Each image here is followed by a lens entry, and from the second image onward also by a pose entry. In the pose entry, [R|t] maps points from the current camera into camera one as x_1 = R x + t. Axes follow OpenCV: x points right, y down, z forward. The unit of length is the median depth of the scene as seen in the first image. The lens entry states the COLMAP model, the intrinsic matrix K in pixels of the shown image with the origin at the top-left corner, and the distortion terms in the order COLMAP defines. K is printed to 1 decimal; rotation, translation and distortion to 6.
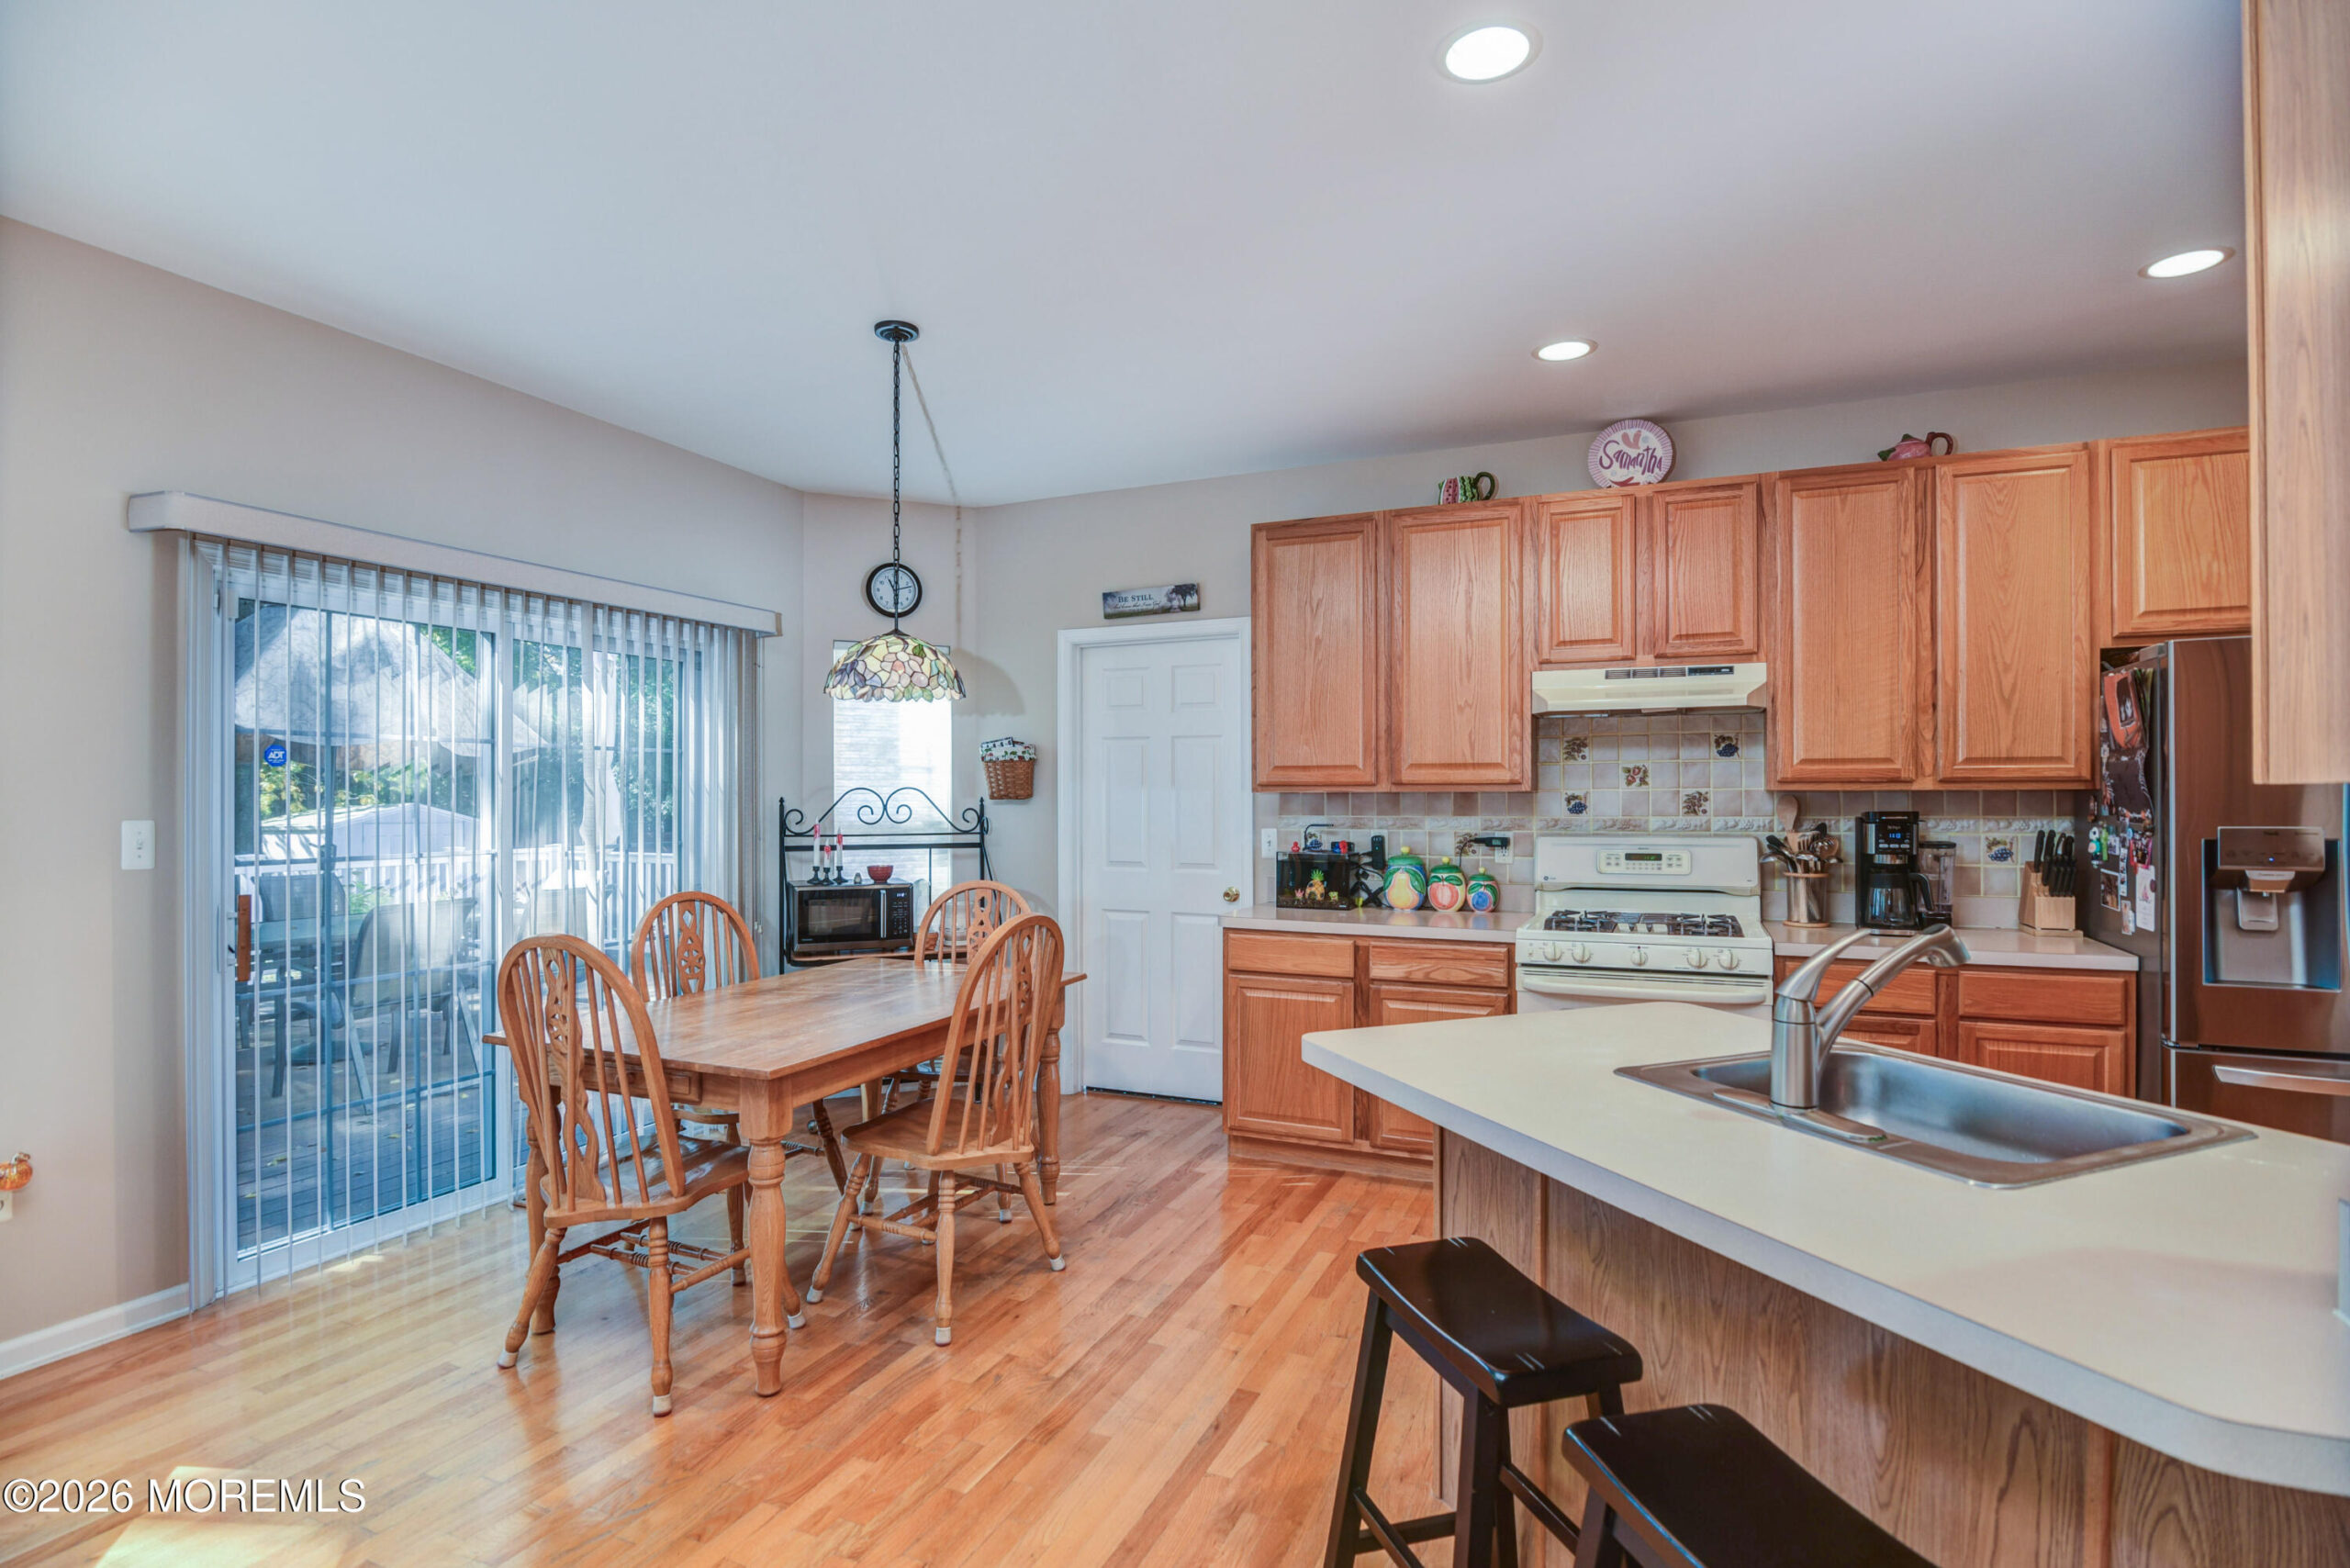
lens RADIAL K [[1159.6, 0, 1170.2], [0, 1159.6, 788.8], [0, 0, 1]] dist [-0.017624, -0.000038]
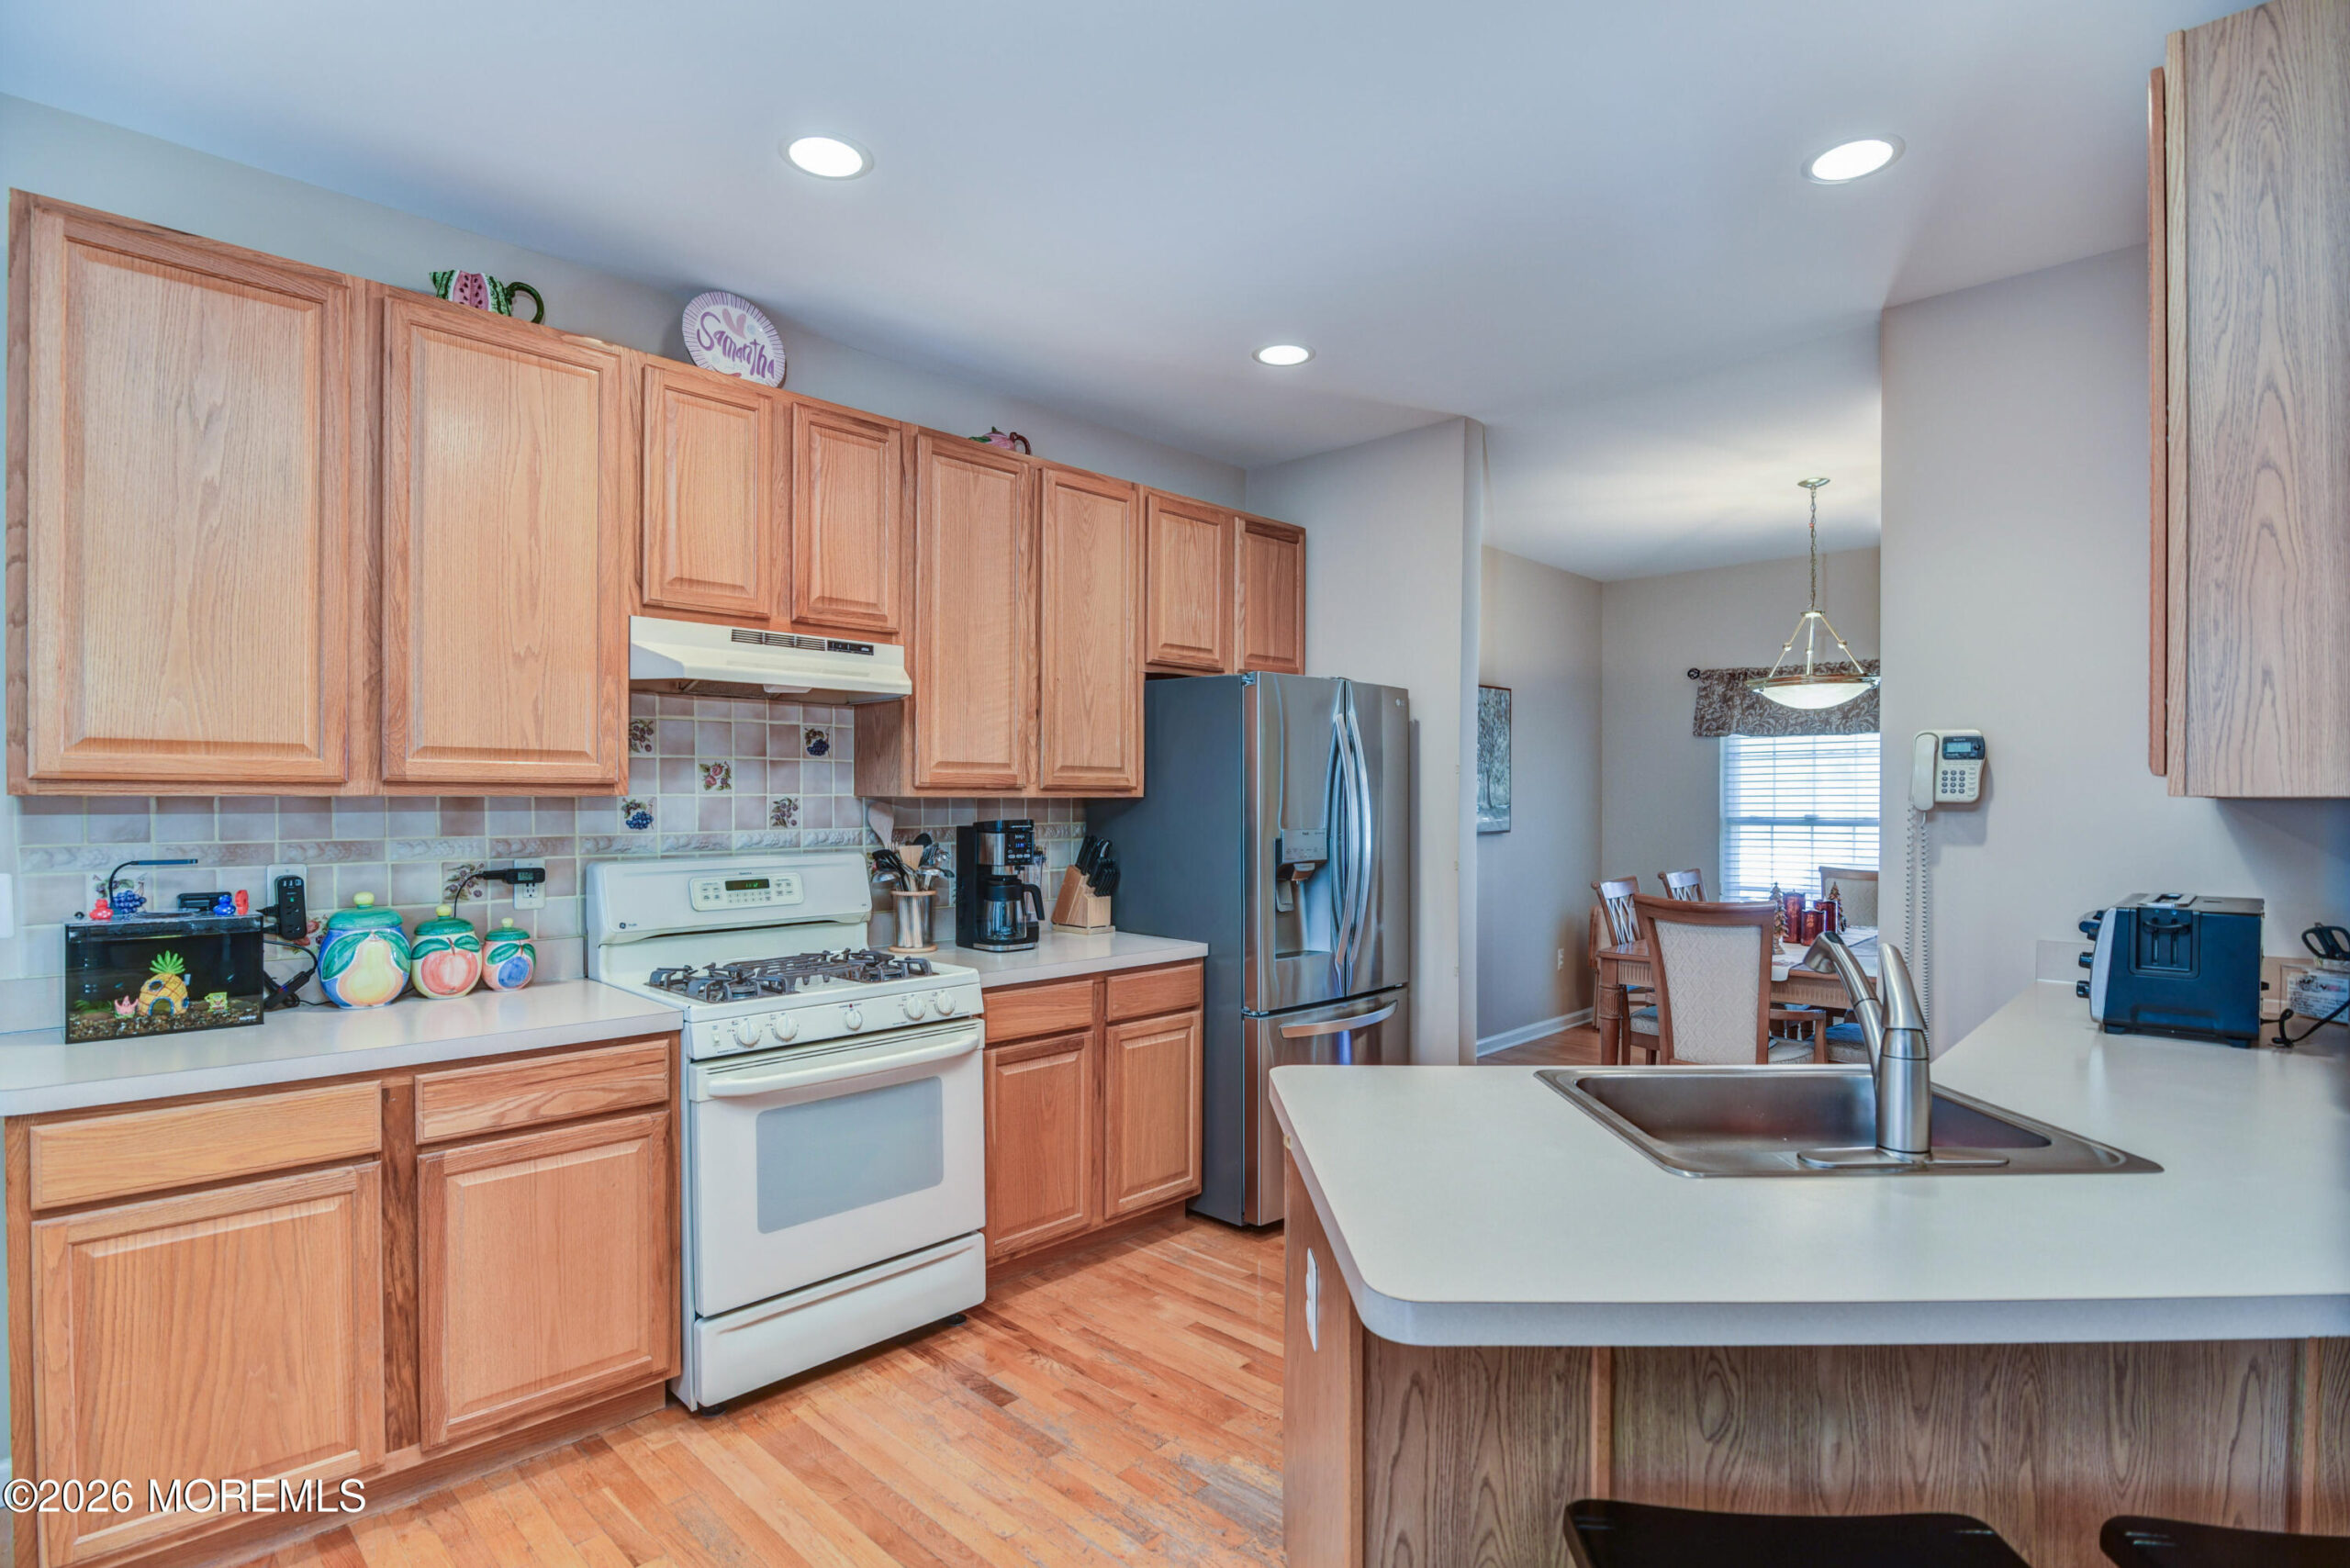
lens RADIAL K [[1154.3, 0, 1171.5], [0, 1154.3, 813.5], [0, 0, 1]] dist [-0.018131, -0.000211]
pose [[0.354381, -0.007806, 0.935068, -0.189199], [-0.006269, 0.999923, 0.010723, 0.002863], [-0.935080, -0.009662, 0.354305, 0.468405]]
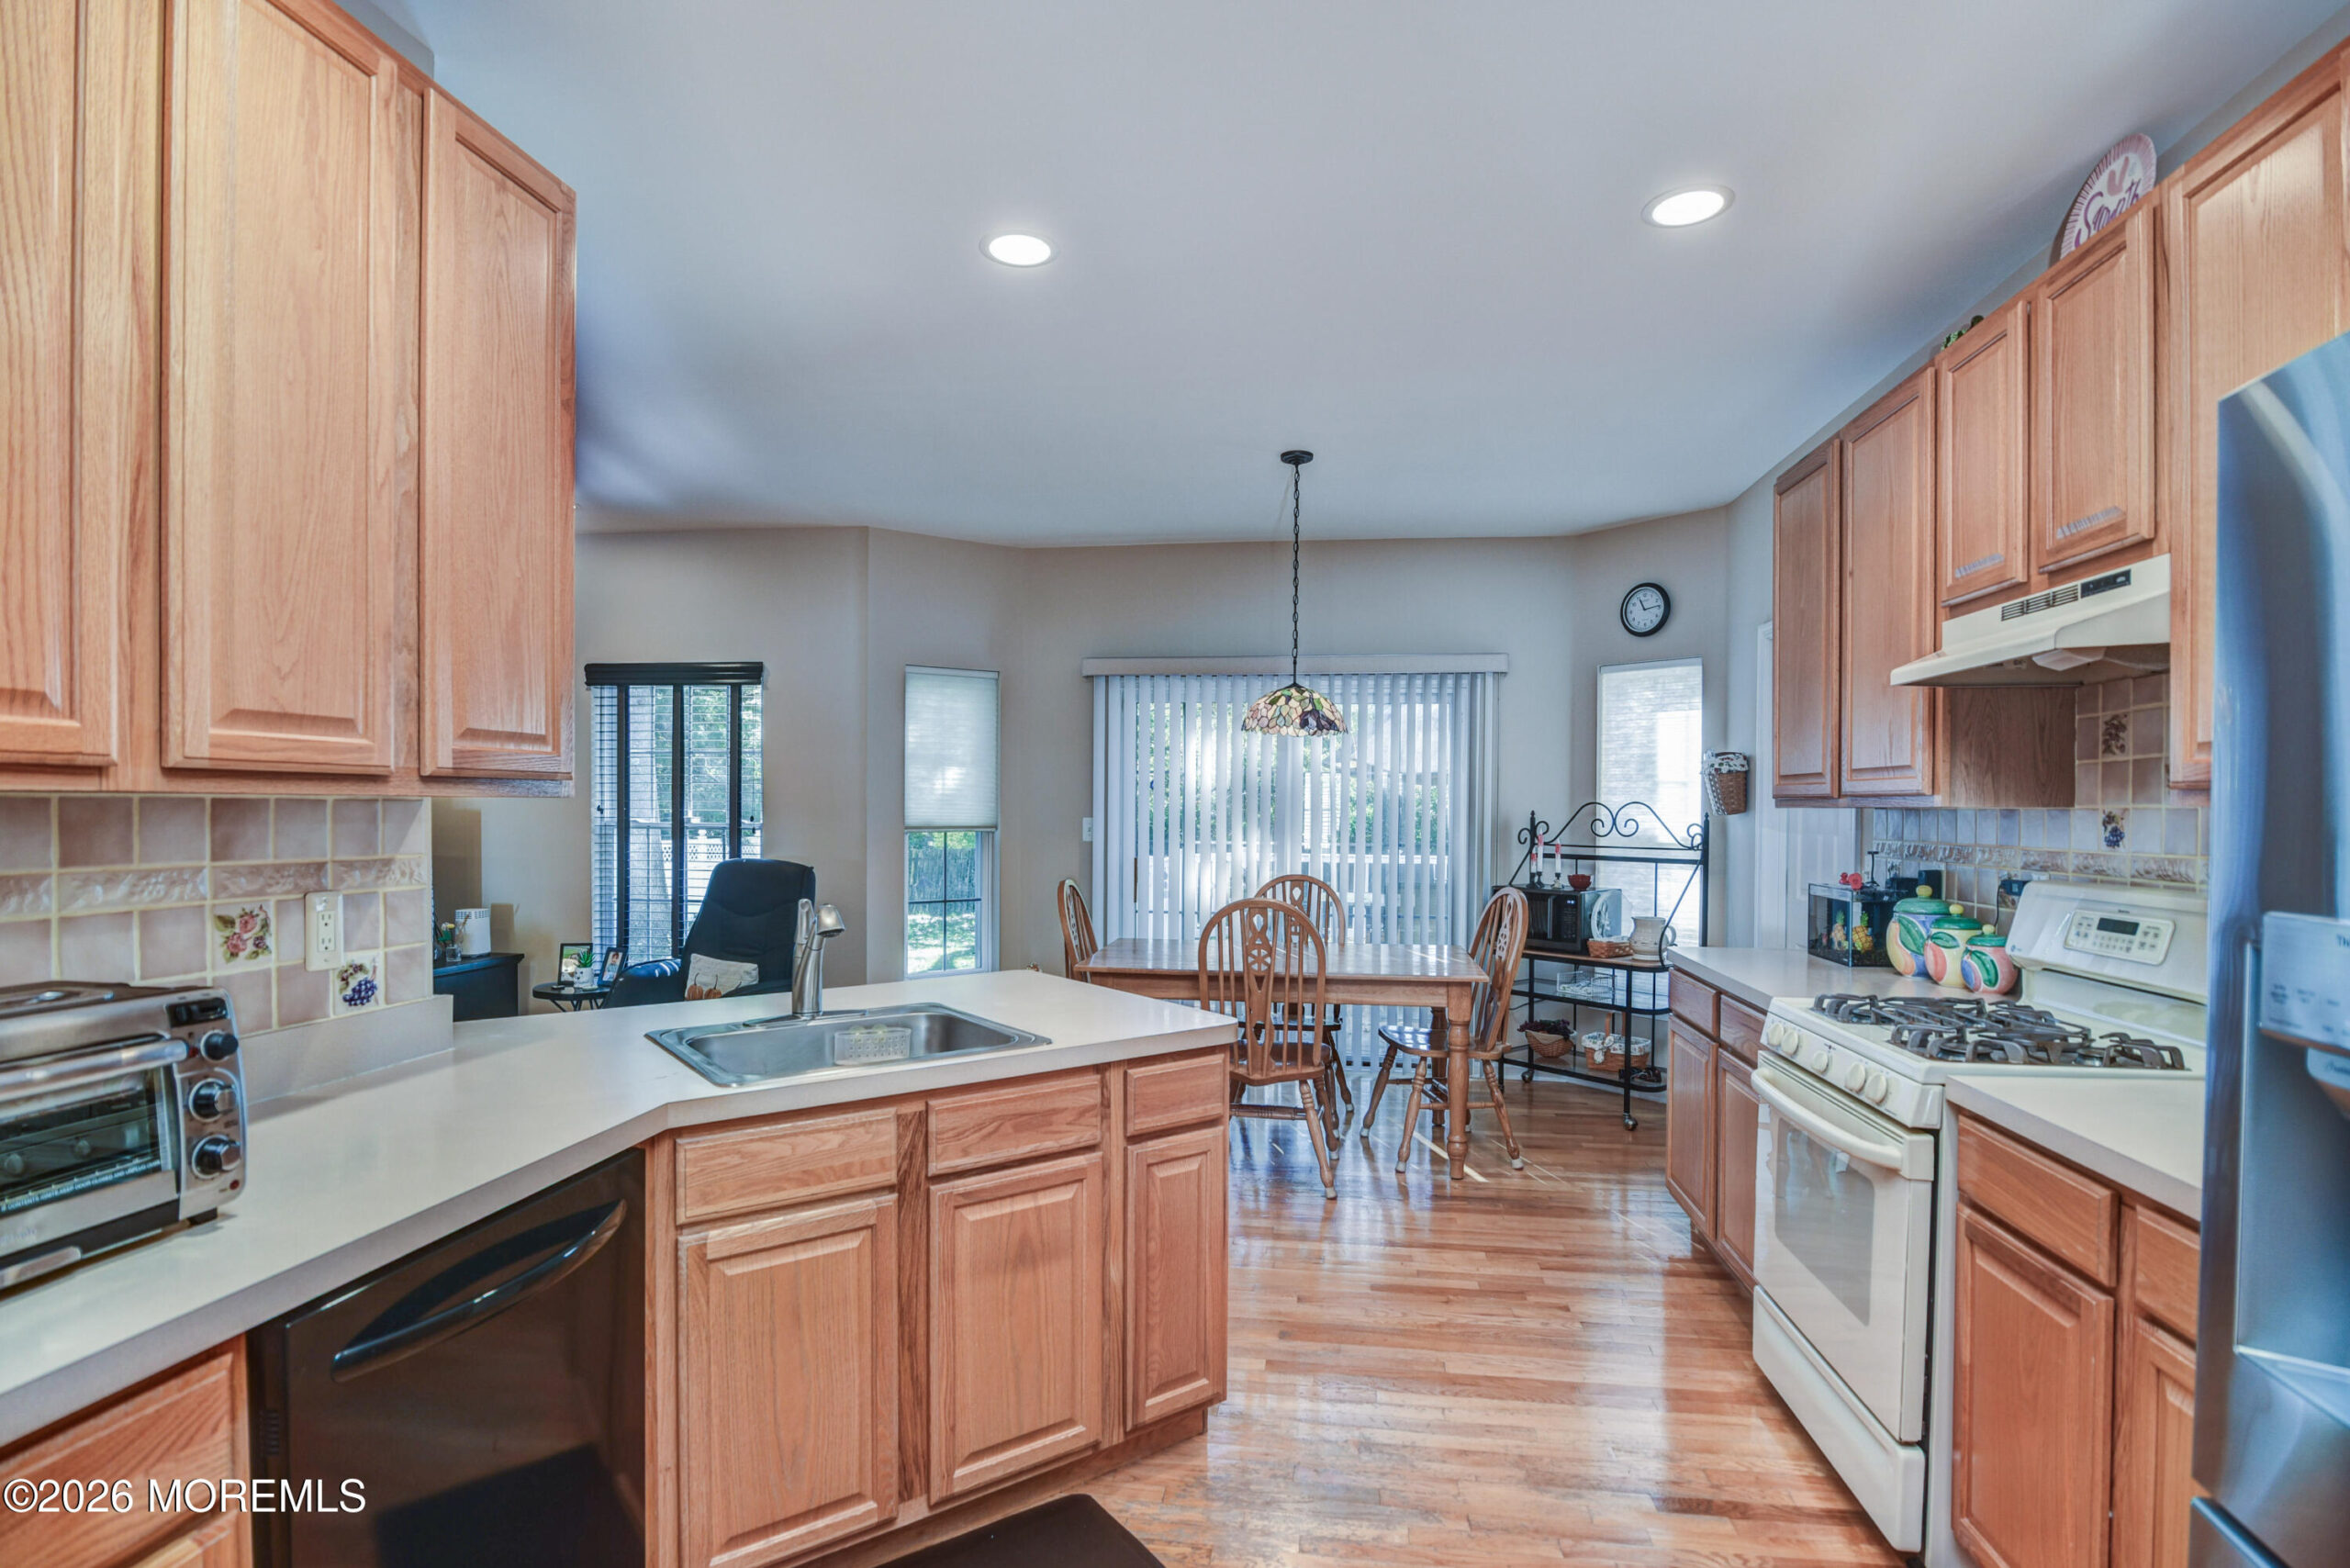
lens RADIAL K [[1160.8, 0, 1173.9], [0, 1160.8, 819.3], [0, 0, 1]] dist [-0.016887, -0.000098]
pose [[0.265193, 0.014162, -0.964091, 0.805231], [-0.001808, 0.999898, 0.014191, 0.000356], [0.964194, -0.002020, 0.265192, 0.407581]]
